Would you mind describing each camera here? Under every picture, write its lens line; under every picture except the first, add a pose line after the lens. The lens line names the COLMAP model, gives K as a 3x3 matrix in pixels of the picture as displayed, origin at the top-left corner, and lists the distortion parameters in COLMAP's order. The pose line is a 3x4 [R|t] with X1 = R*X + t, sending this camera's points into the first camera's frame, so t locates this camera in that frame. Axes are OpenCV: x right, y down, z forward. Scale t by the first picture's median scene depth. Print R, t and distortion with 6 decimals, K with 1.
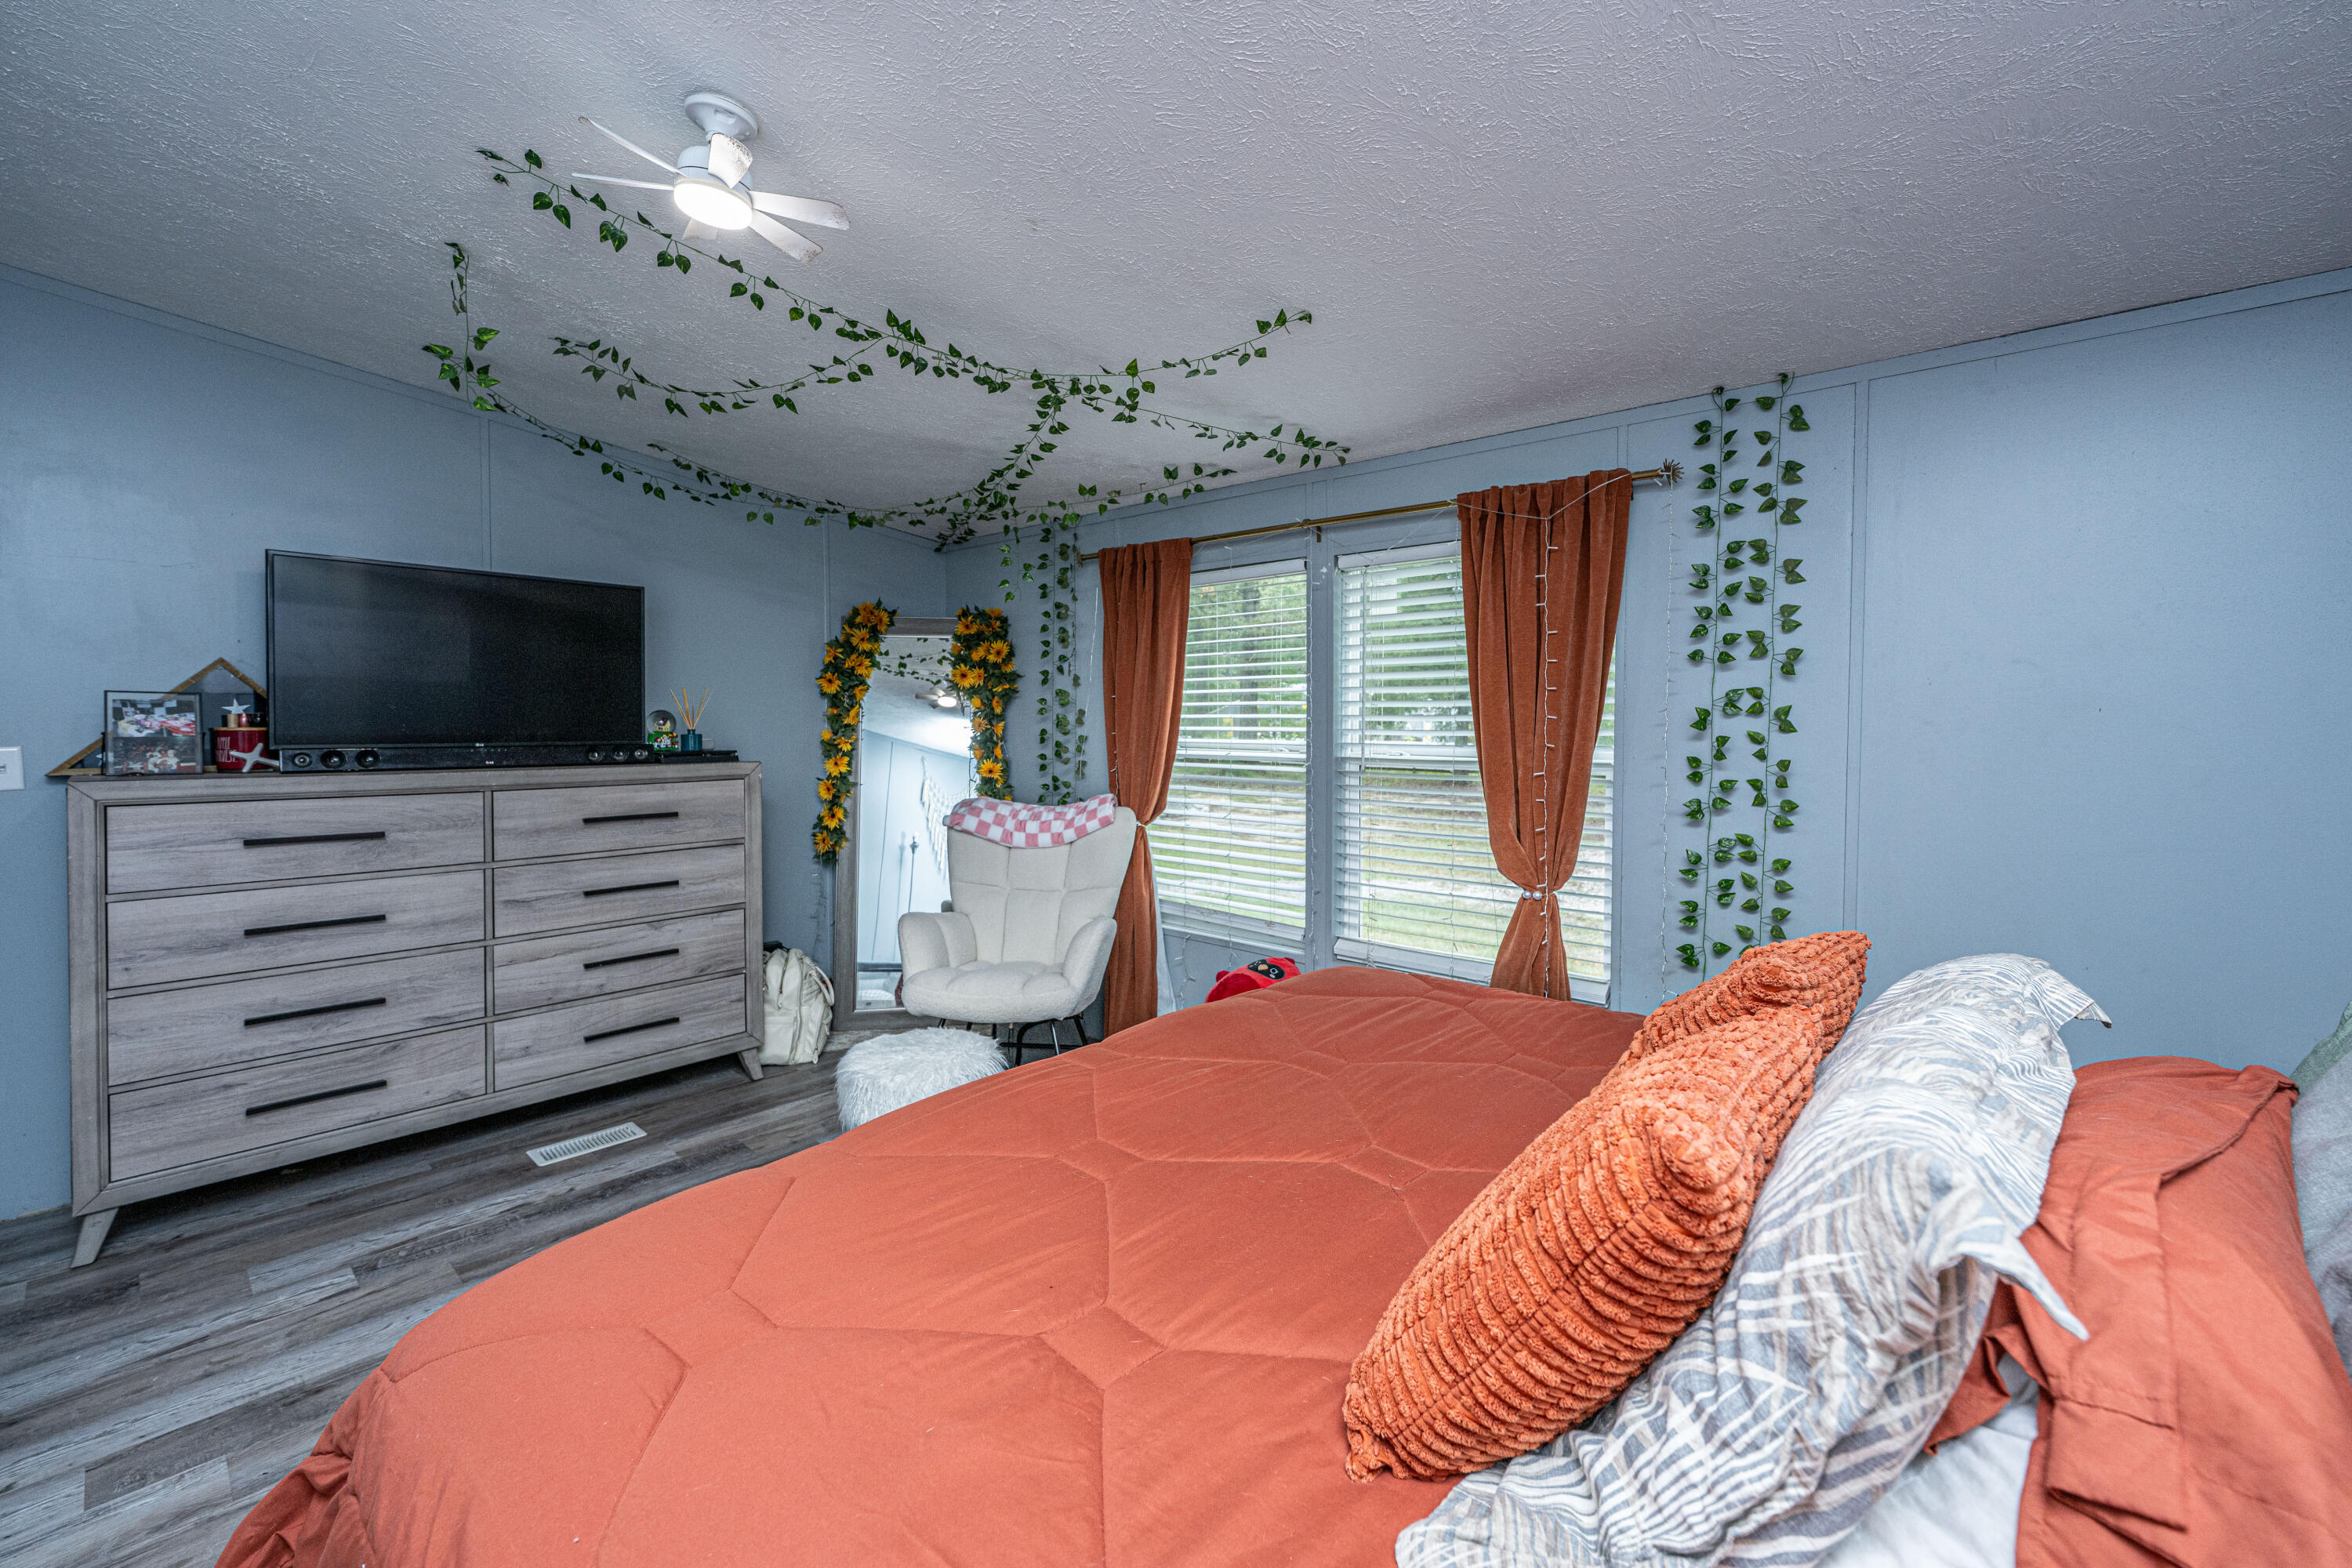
lens RADIAL K [[946.6, 0, 1178.0], [0, 946.6, 744.0], [0, 0, 1]] dist [0.000643, 0.000031]
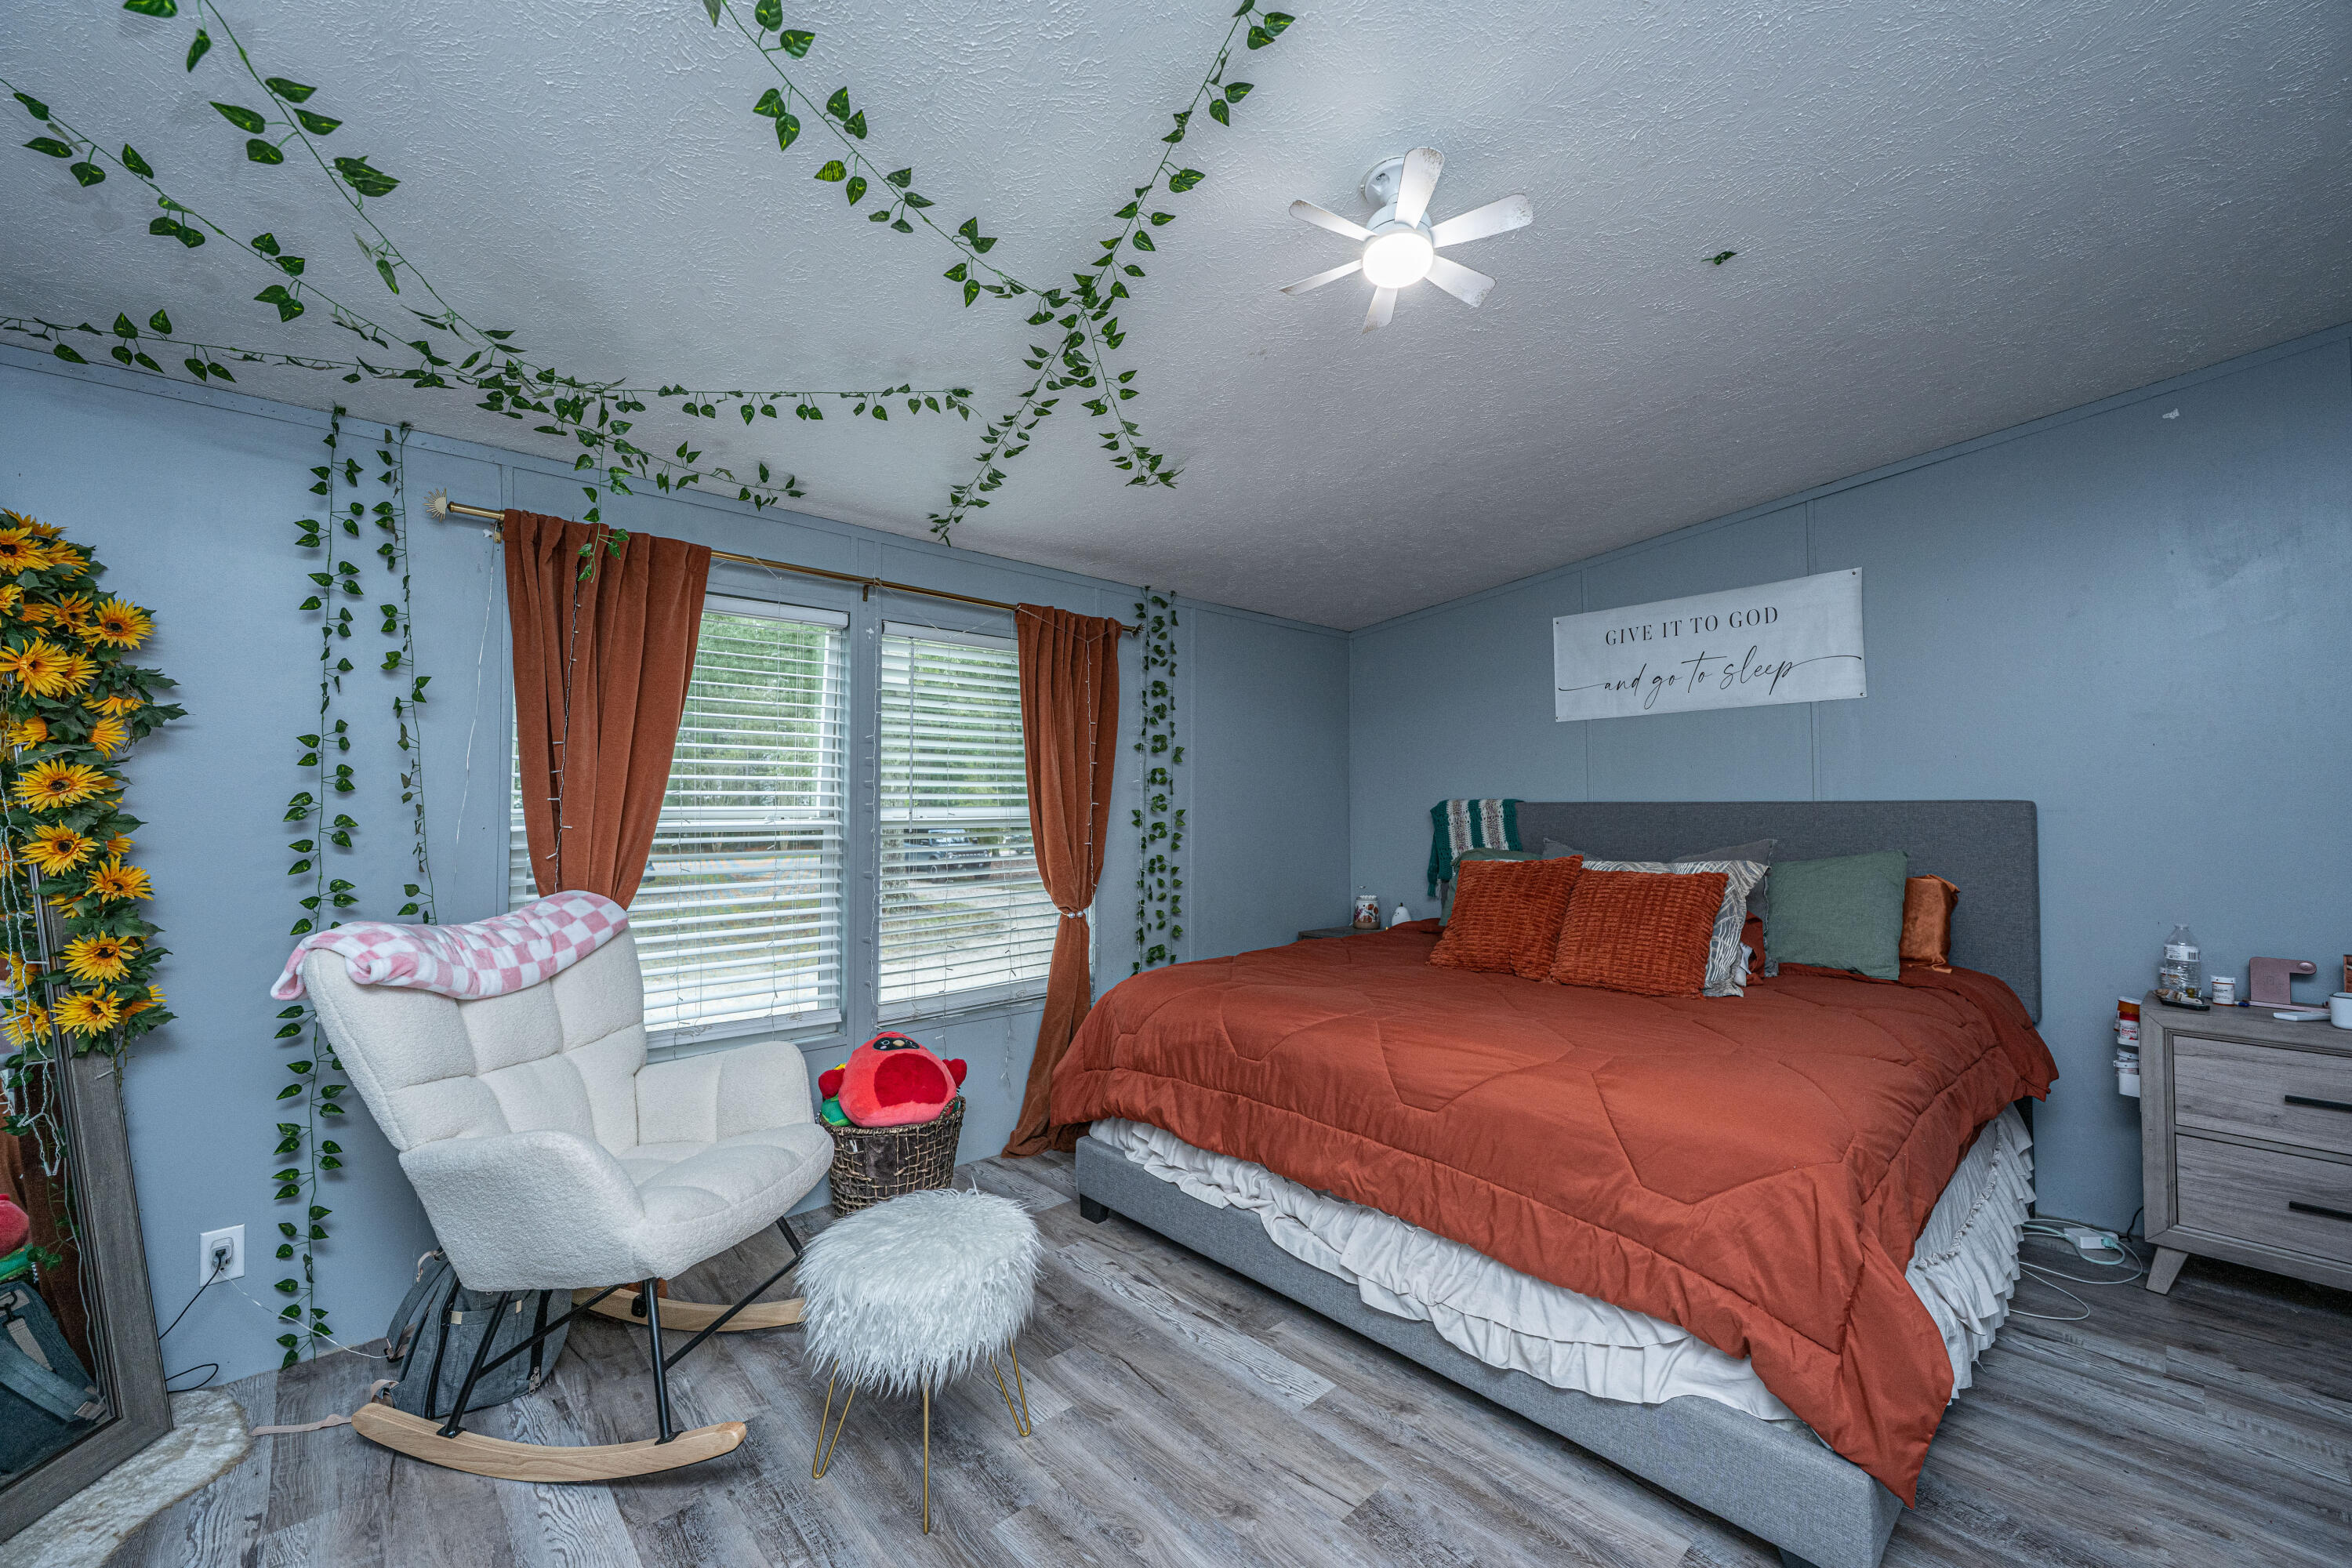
lens RADIAL K [[915.2, 0, 1176.0], [0, 915.2, 784.0], [0, 0, 1]] dist [-0.000182, 0.000008]
pose [[0.107089, 0.021988, 0.994006, -0.857269], [0.030548, 0.999211, -0.025394, 0.009899], [-0.993780, 0.033084, 0.106333, 0.670277]]
